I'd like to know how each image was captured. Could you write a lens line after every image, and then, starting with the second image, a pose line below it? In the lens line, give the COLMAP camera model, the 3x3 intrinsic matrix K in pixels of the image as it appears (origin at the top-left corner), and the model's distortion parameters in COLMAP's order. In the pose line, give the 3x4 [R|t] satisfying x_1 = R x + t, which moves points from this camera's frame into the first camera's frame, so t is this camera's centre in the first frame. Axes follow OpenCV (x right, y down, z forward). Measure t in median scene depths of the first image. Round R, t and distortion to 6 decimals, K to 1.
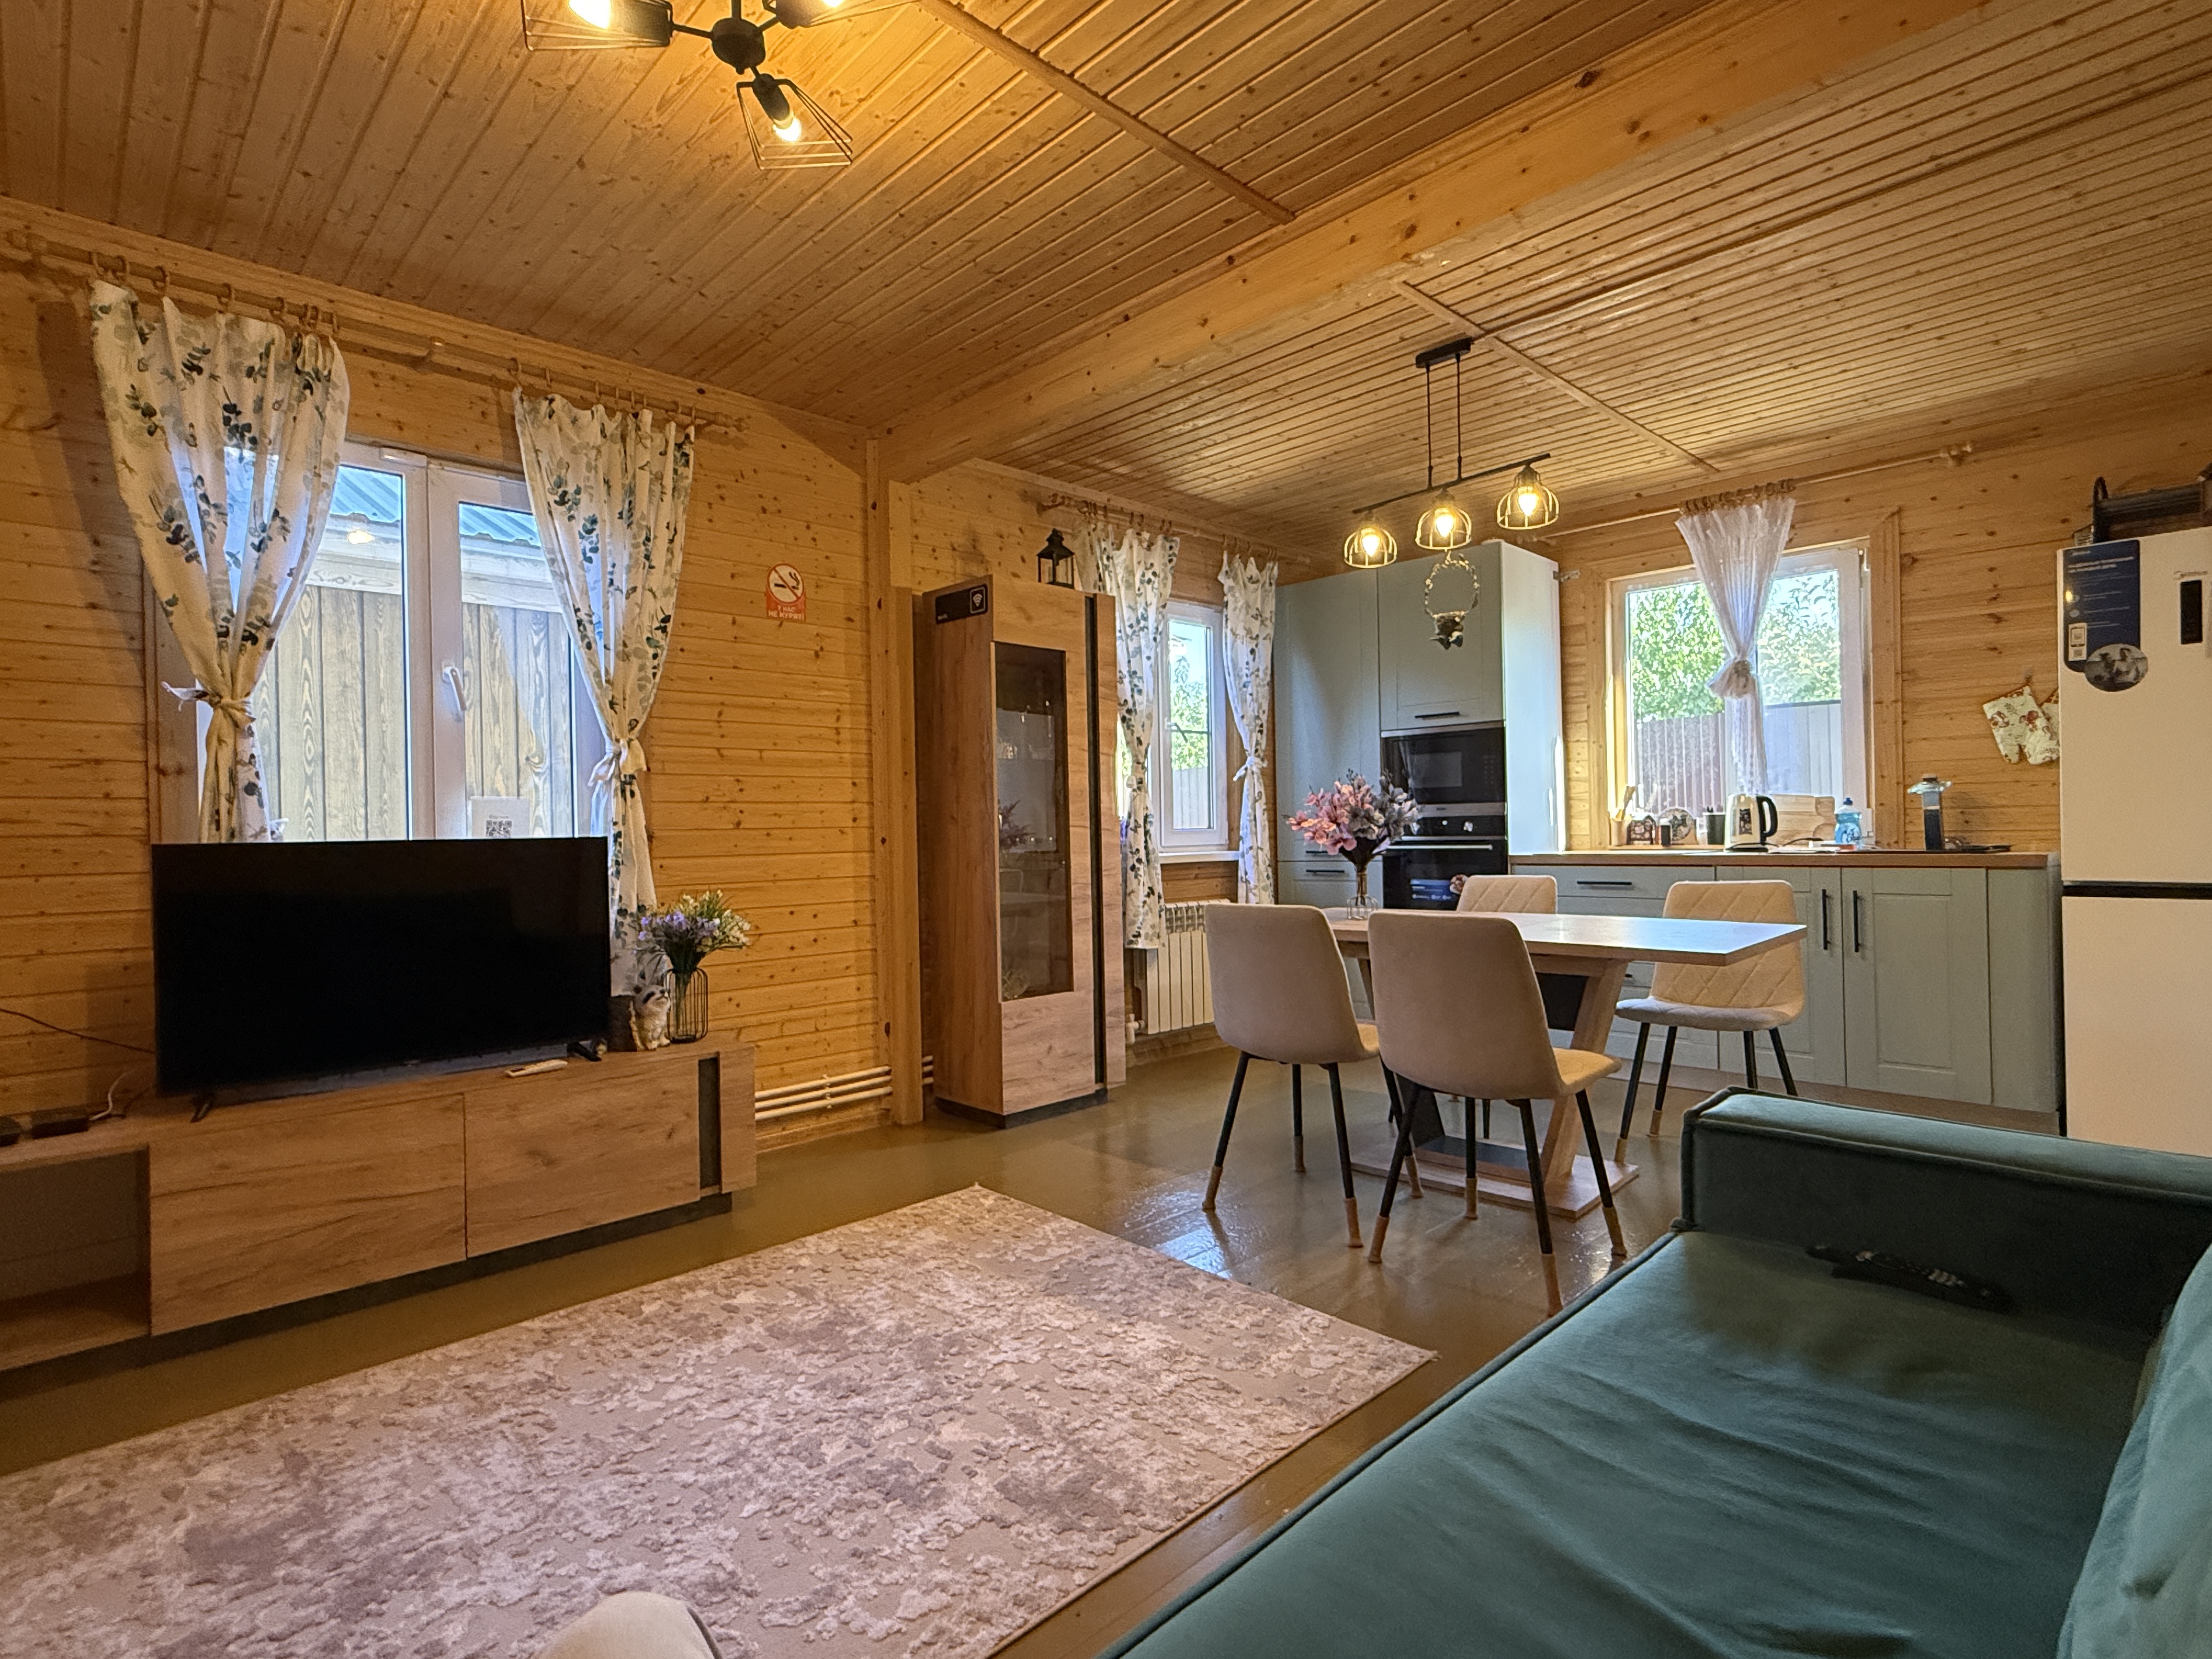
lens RADIAL K [[1115.0, 0, 1102.1], [0, 1115.0, 830.7], [0, 0, 1]] dist [0.000520, -0.001124]
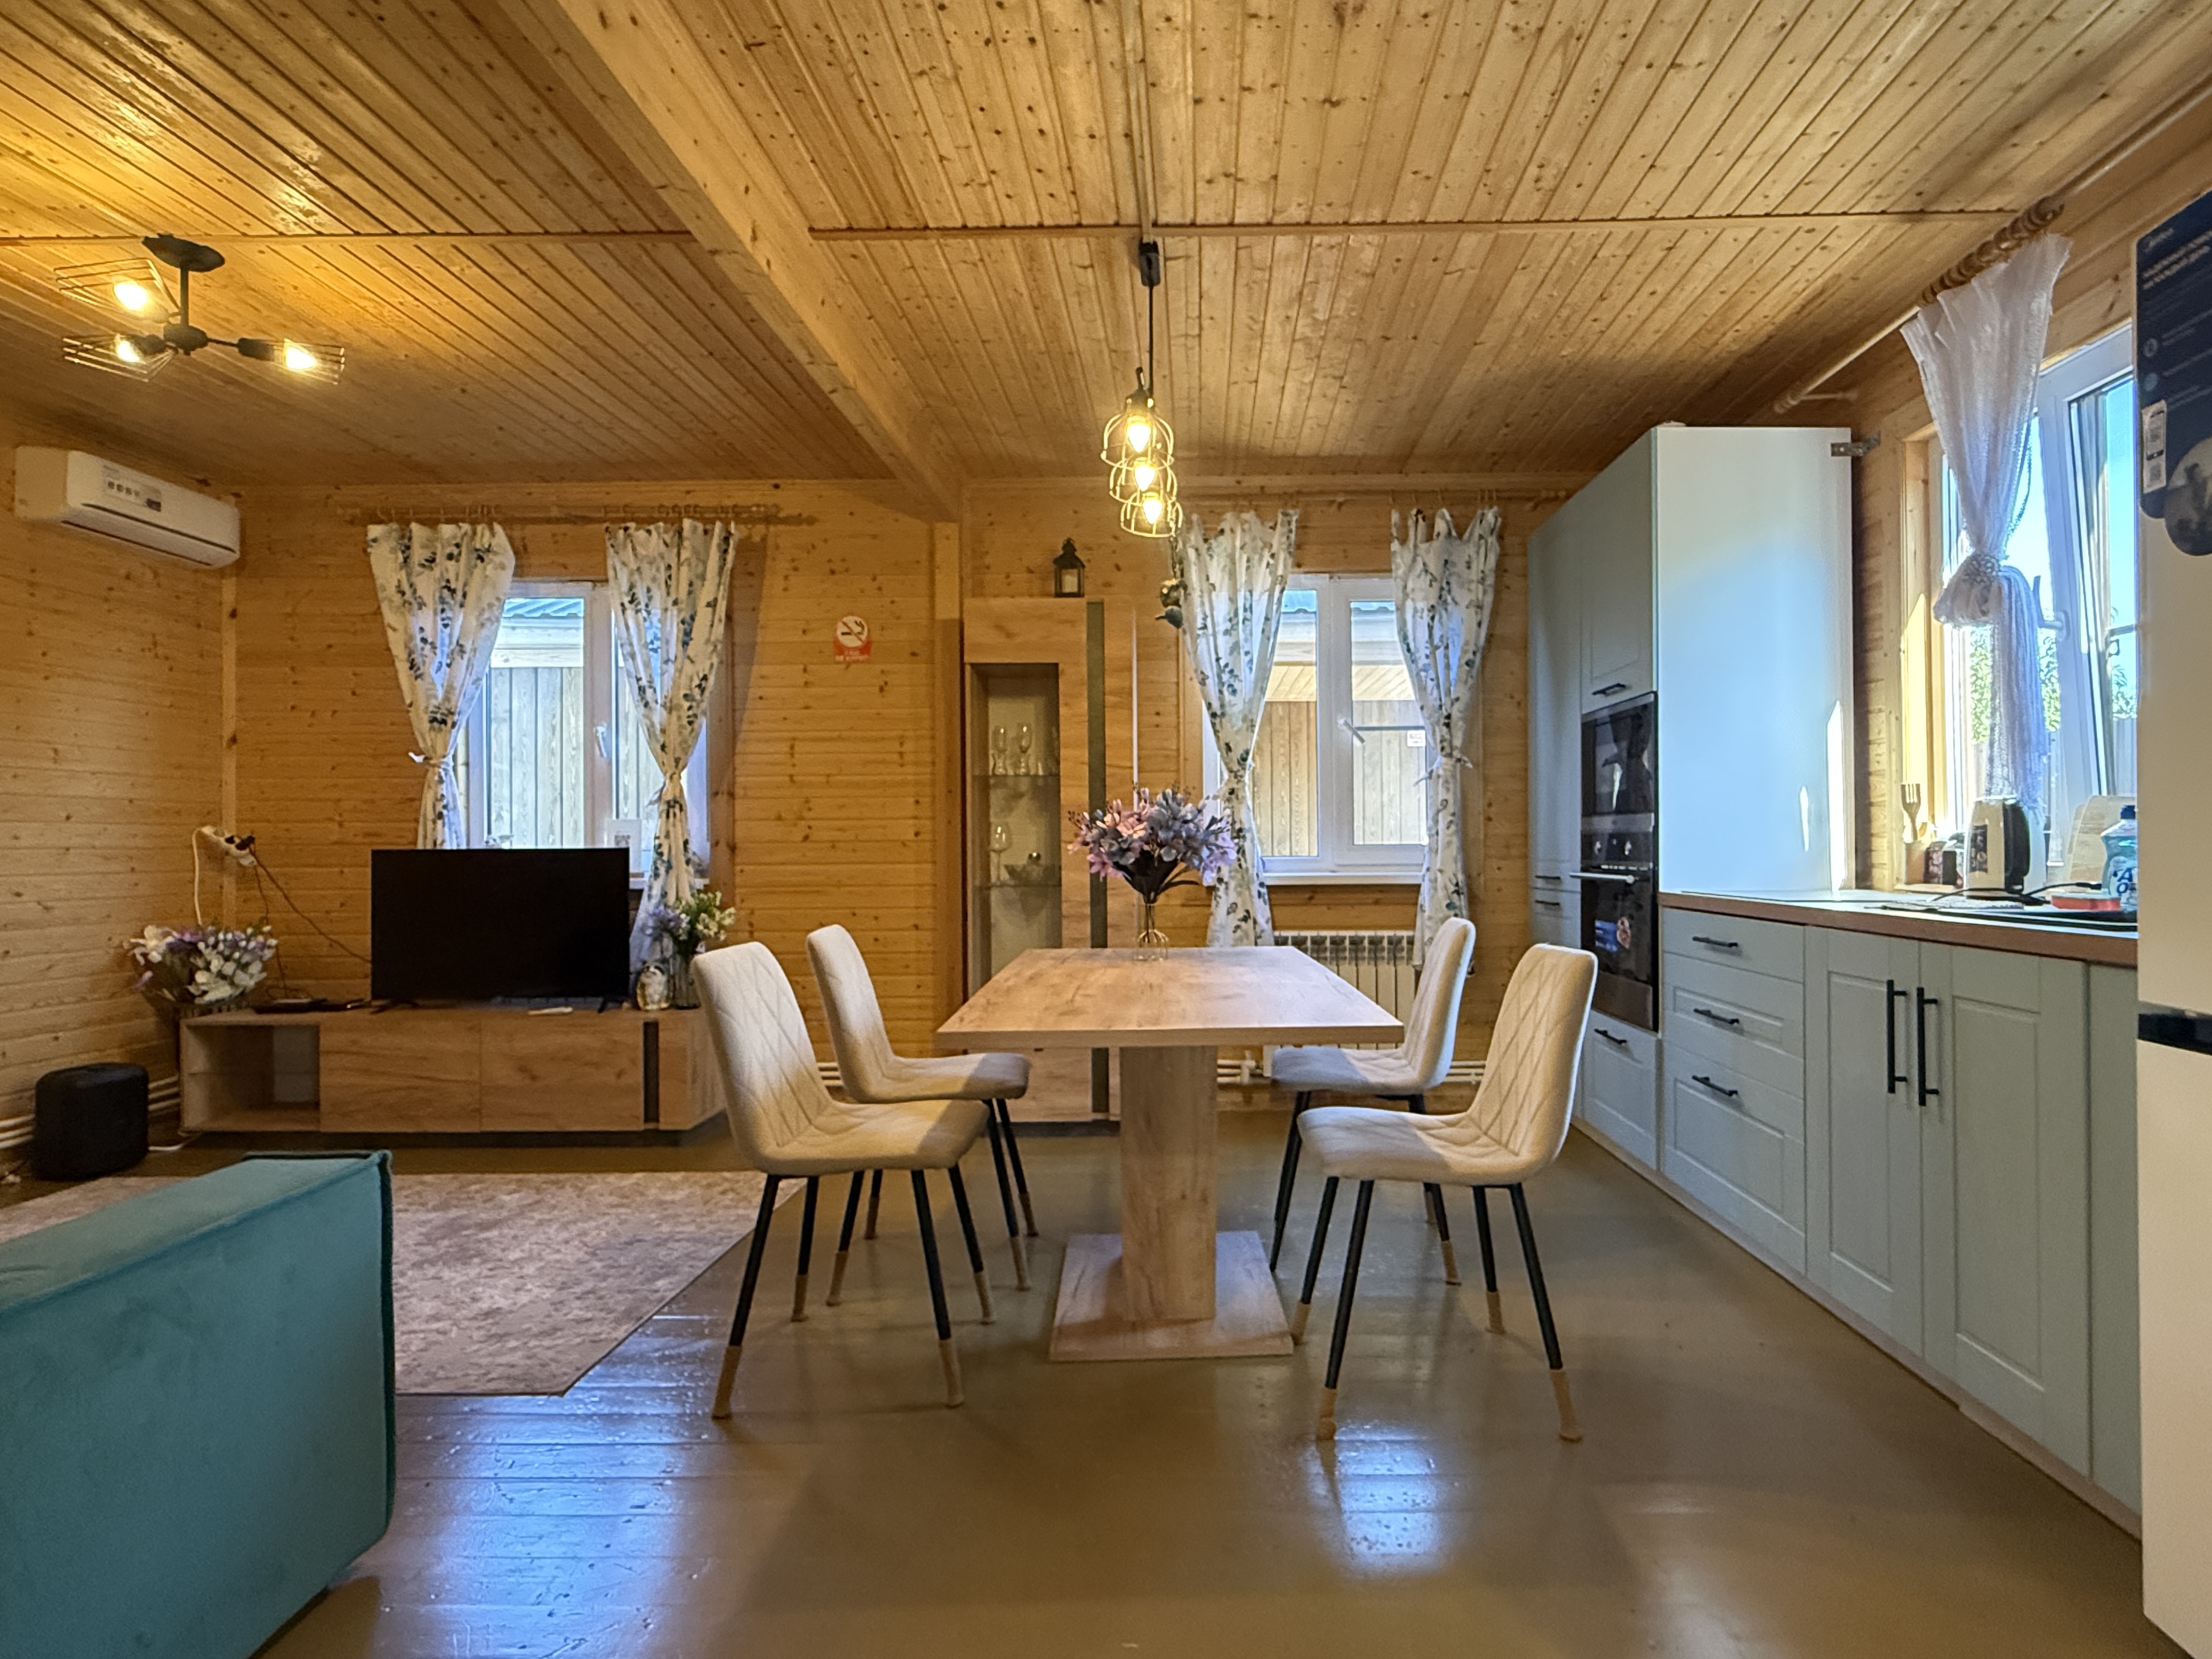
lens RADIAL K [[1165.9, 0, 1191.1], [0, 1165.9, 829.8], [0, 0, 1]] dist [0.001408, -0.000071]
pose [[0.717102, 0.006018, -0.696943, 0.782599], [-0.006631, 0.999976, 0.001813, -0.017971], [0.696937, 0.003321, 0.717125, 0.357532]]
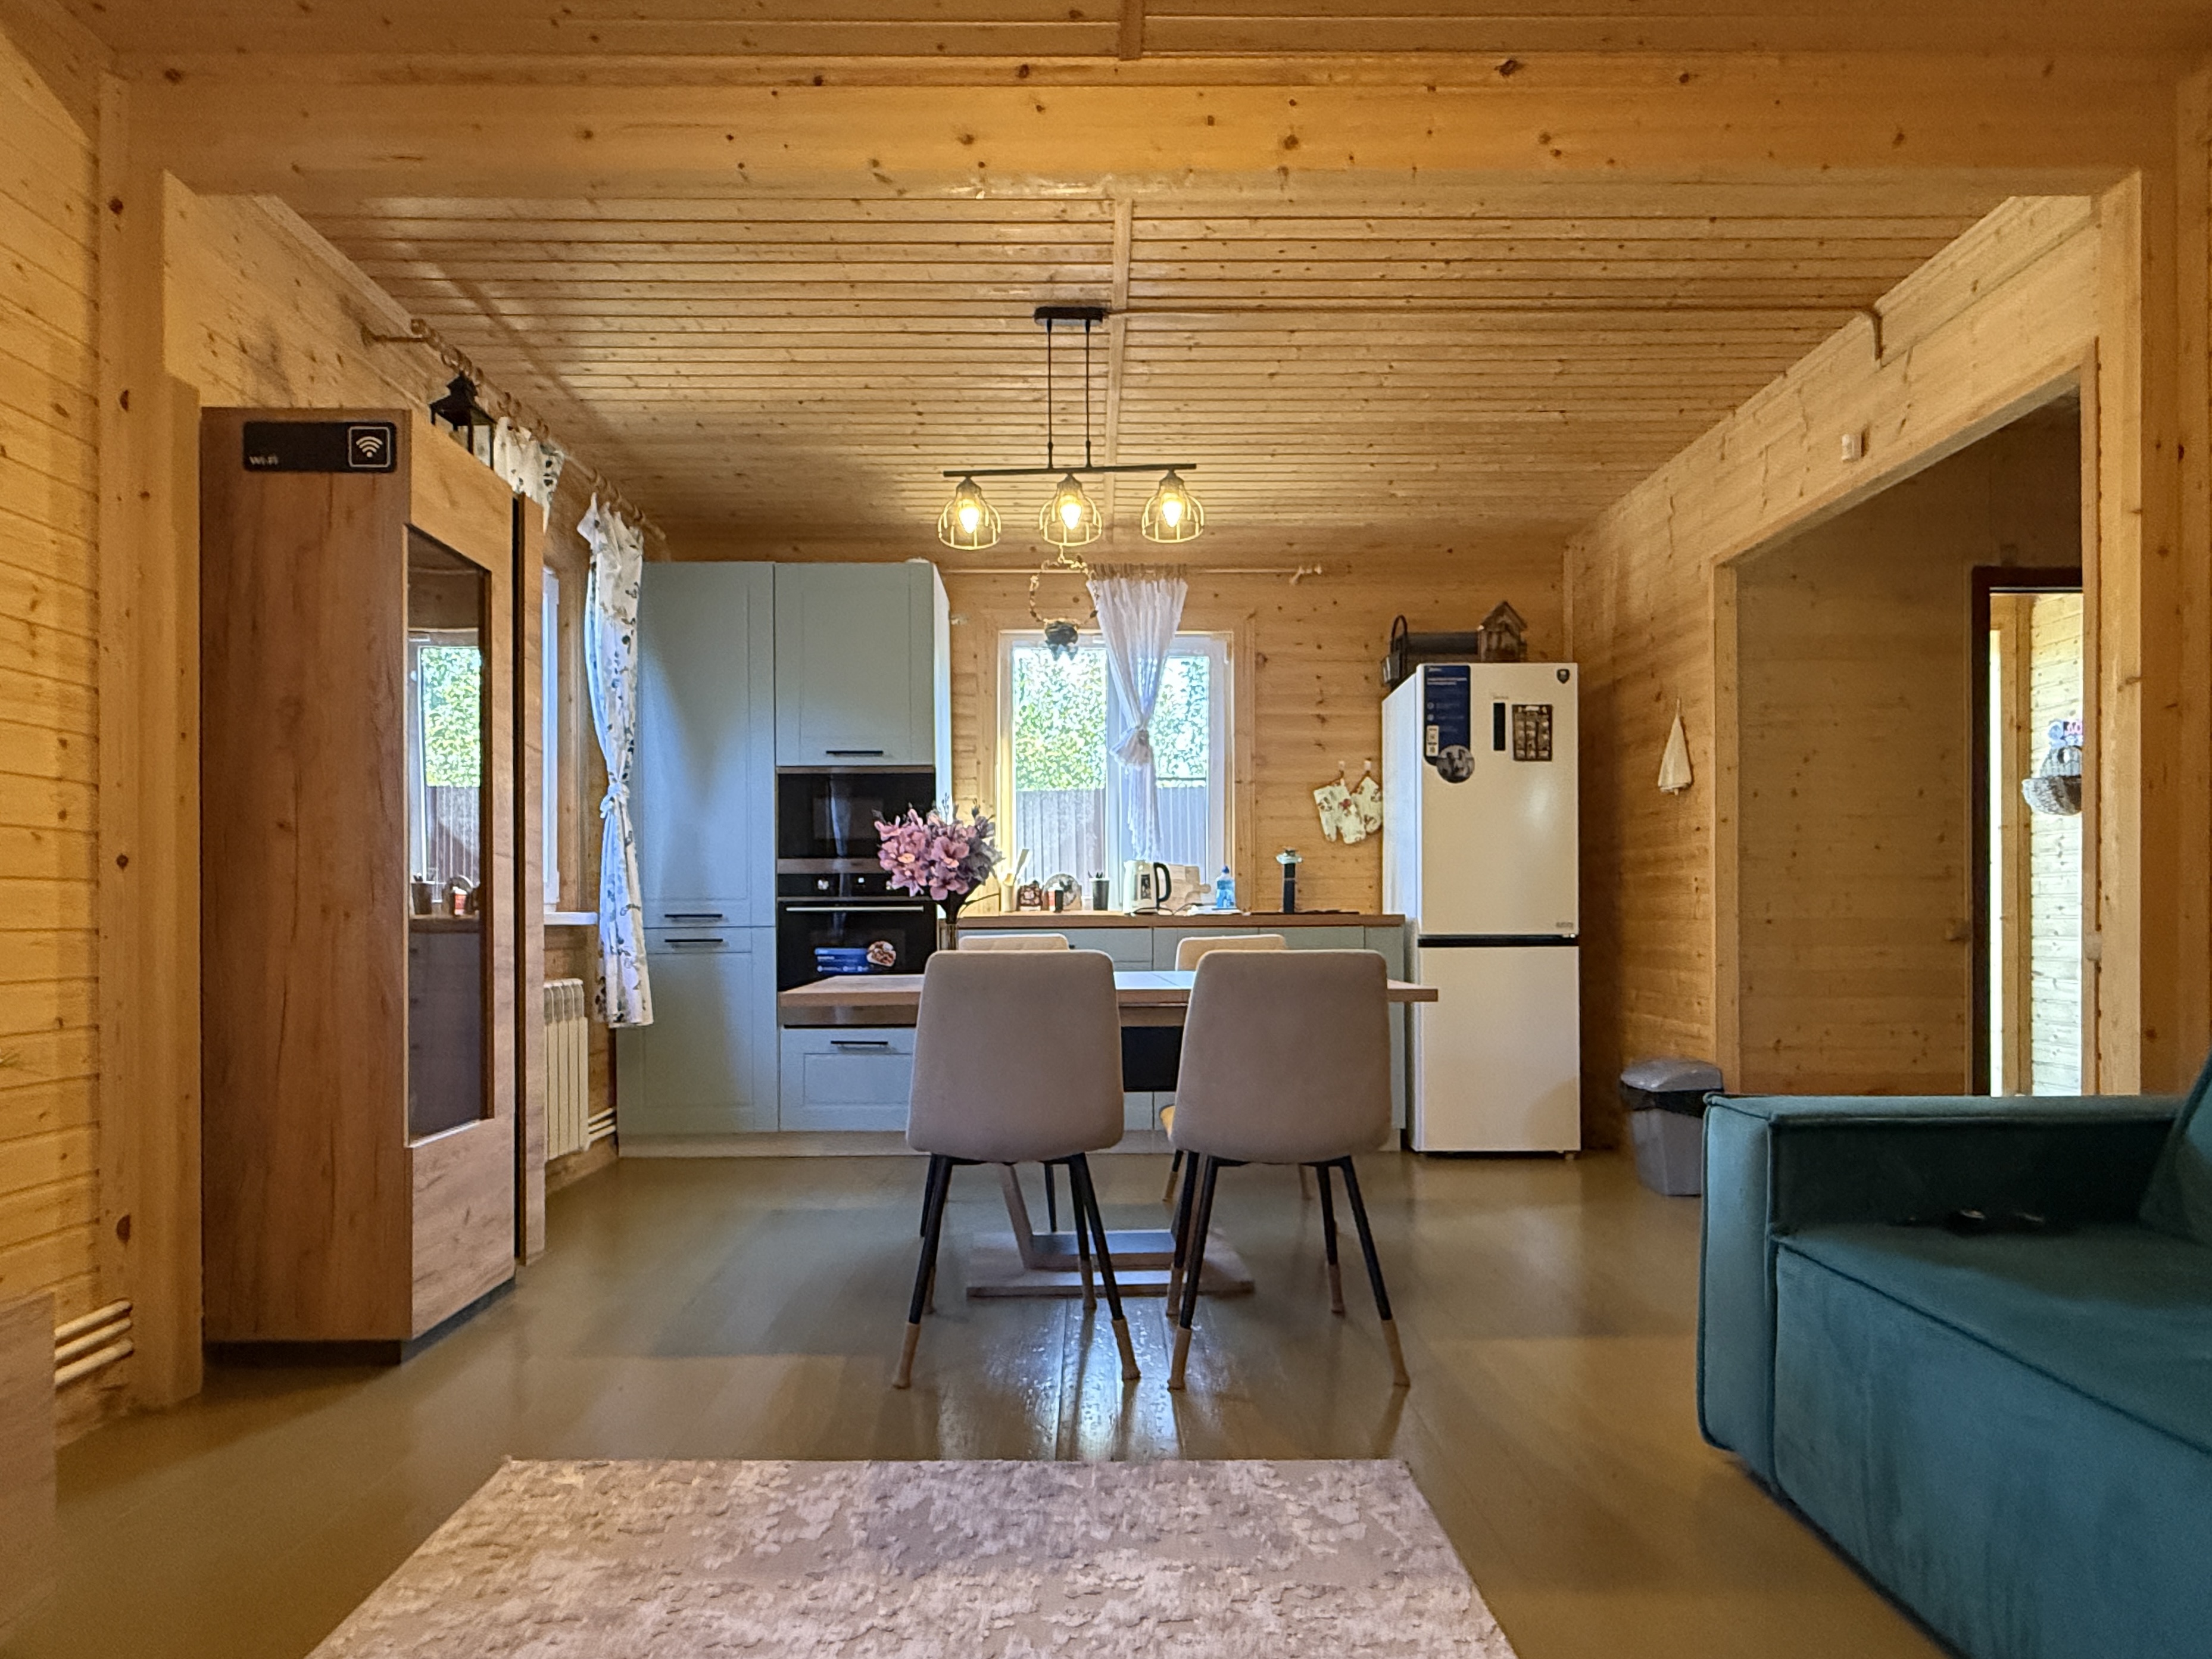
lens RADIAL K [[1213.8, 0, 1101.5], [0, 1213.8, 913.2], [0, 0, 1]] dist [0.001071, -0.000606]
pose [[0.685359, 0.017086, 0.728004, -0.297405], [-0.008068, 0.999842, -0.015871, 0.038620], [-0.728160, 0.005004, 0.685389, 0.293939]]
